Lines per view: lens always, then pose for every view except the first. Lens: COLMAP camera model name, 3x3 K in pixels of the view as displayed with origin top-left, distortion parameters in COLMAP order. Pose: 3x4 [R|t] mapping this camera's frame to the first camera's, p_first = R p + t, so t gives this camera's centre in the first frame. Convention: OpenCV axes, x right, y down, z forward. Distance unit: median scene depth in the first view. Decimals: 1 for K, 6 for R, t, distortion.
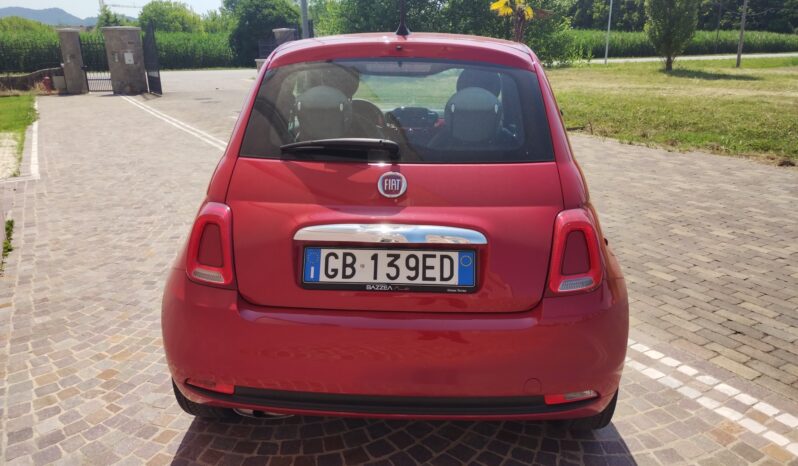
lens RADIAL K [[583.5, 0, 398.9], [0, 583.5, 232.5], [0, 0, 1]] dist [0.019595, -0.019693]
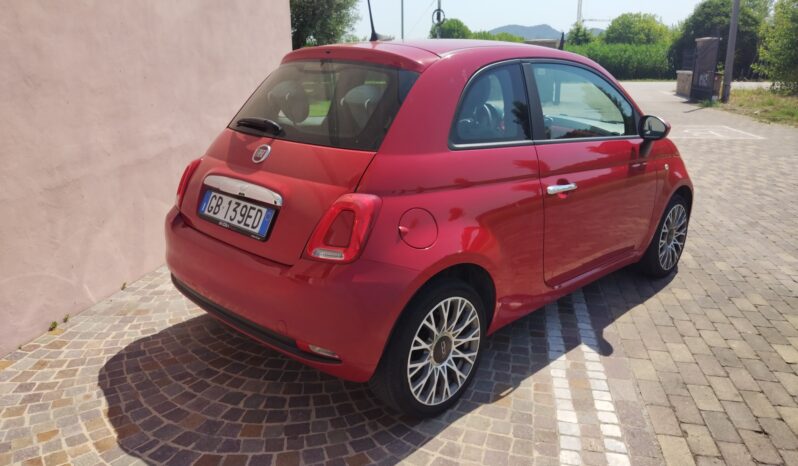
lens RADIAL K [[583.5, 0, 398.7], [0, 583.5, 233.9], [0, 0, 1]] dist [0.019595, -0.019693]
pose [[0.750732, 0.190293, -0.632606, 1.135519], [-0.200639, 0.978058, 0.056104, -0.042782], [0.629401, 0.084806, 0.772439, 0.197538]]
